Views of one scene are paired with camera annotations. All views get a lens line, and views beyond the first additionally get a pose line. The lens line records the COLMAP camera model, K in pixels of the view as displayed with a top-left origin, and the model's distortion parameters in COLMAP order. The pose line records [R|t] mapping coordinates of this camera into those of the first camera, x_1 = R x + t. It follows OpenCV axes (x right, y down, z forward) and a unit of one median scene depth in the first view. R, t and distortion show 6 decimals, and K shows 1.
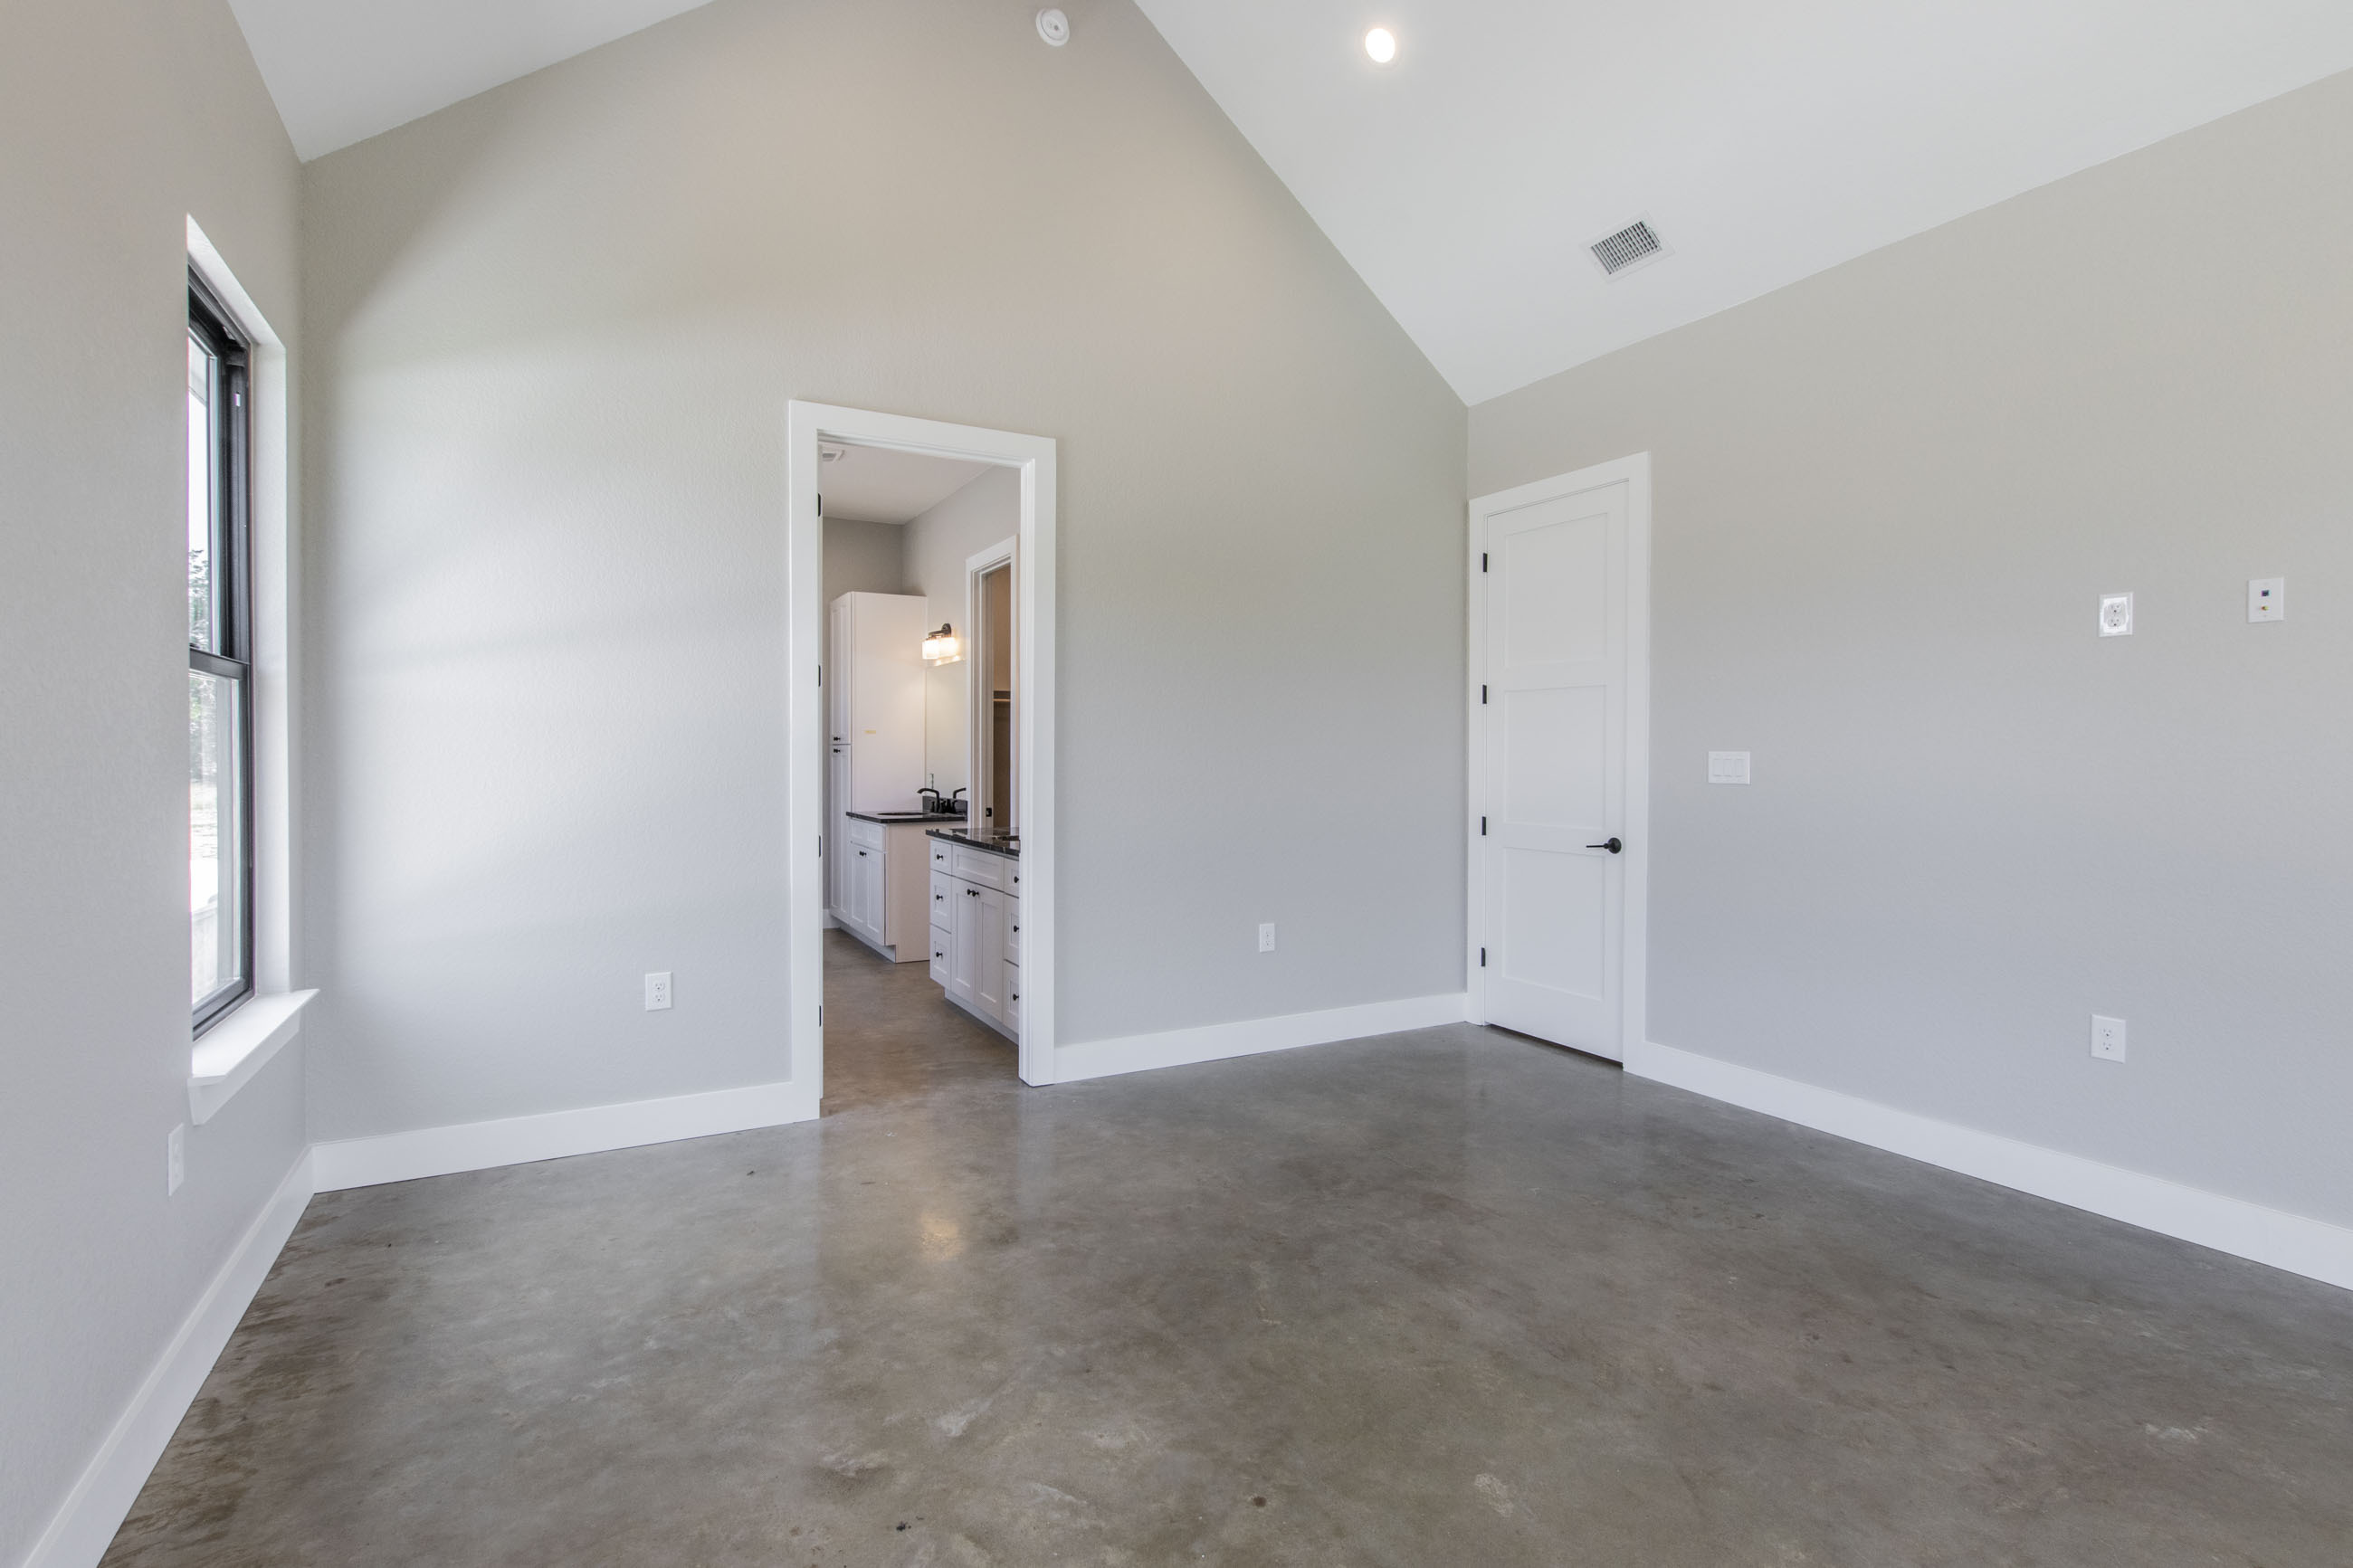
lens RADIAL K [[1093.2, 0, 1176.6], [0, 1093.2, 771.4], [0, 0, 1]] dist [0.002769, -0.001050]
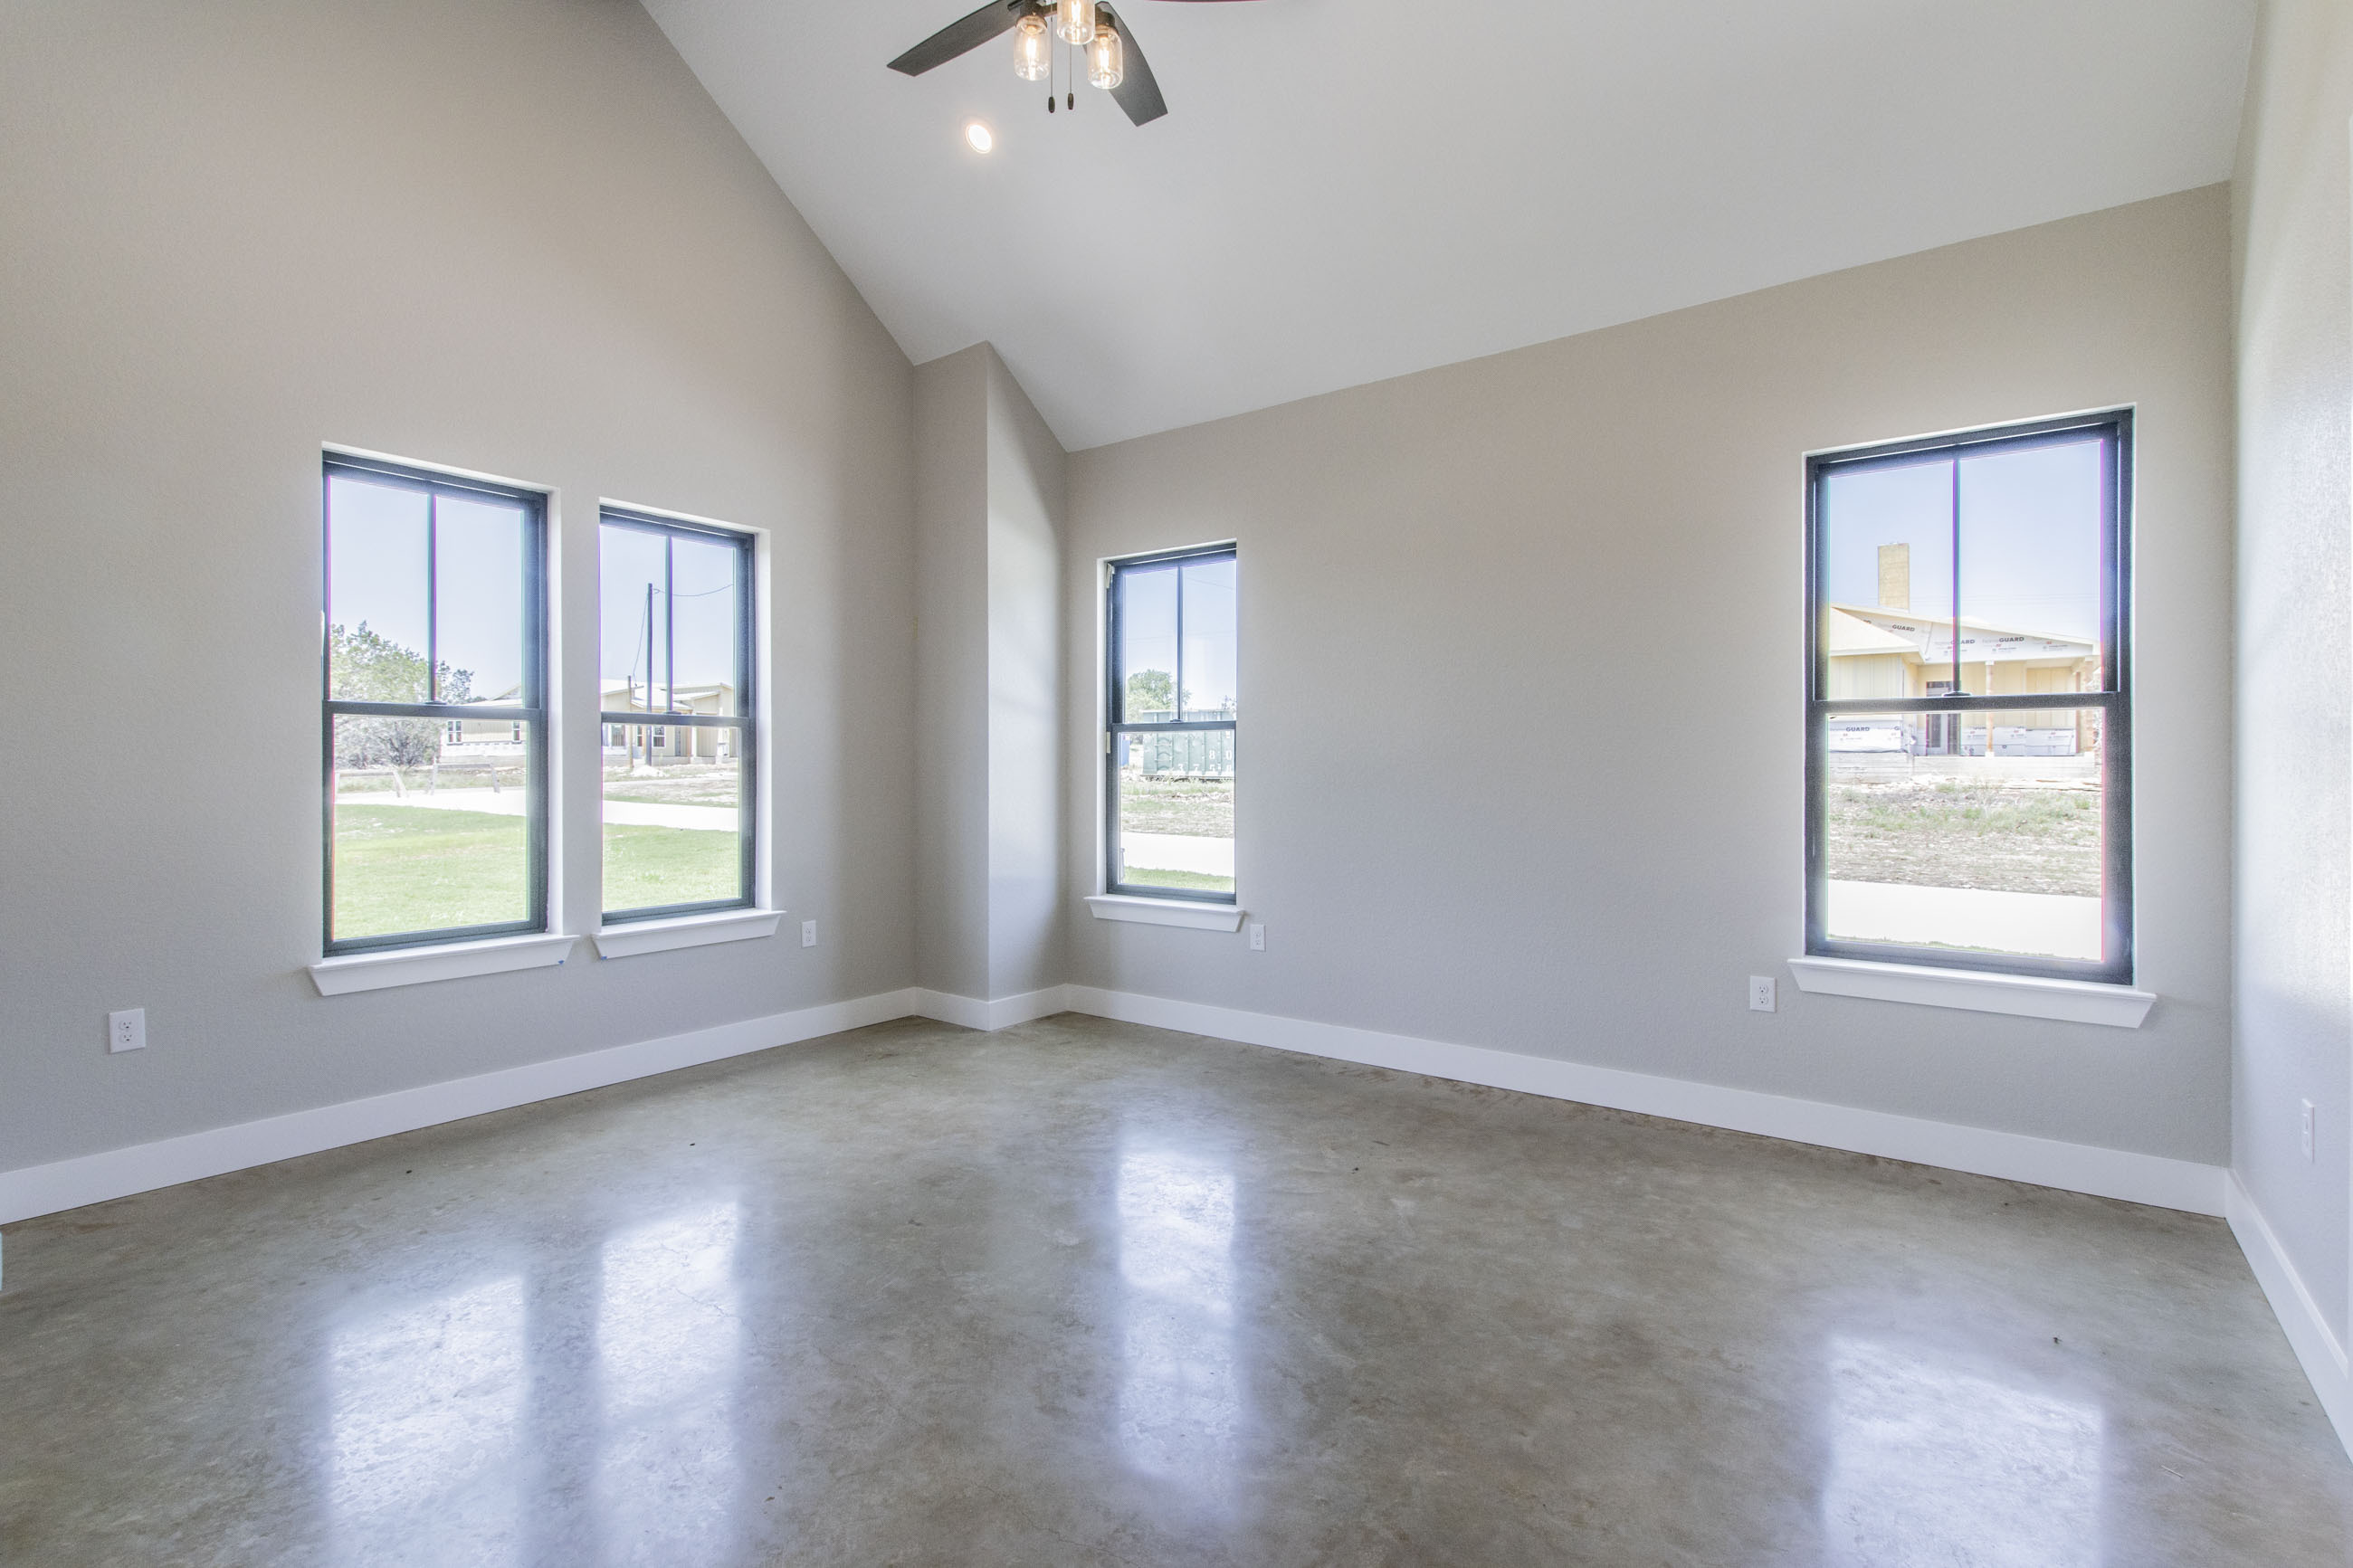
lens RADIAL K [[1093.2, 0, 1170.1], [0, 1093.2, 774.6], [0, 0, 1]] dist [0.002769, -0.001050]
pose [[-0.909205, -0.002772, -0.416339, 0.618778], [-0.013112, 0.999672, 0.021978, -0.029096], [0.416142, 0.025442, -0.908944, 1.892897]]
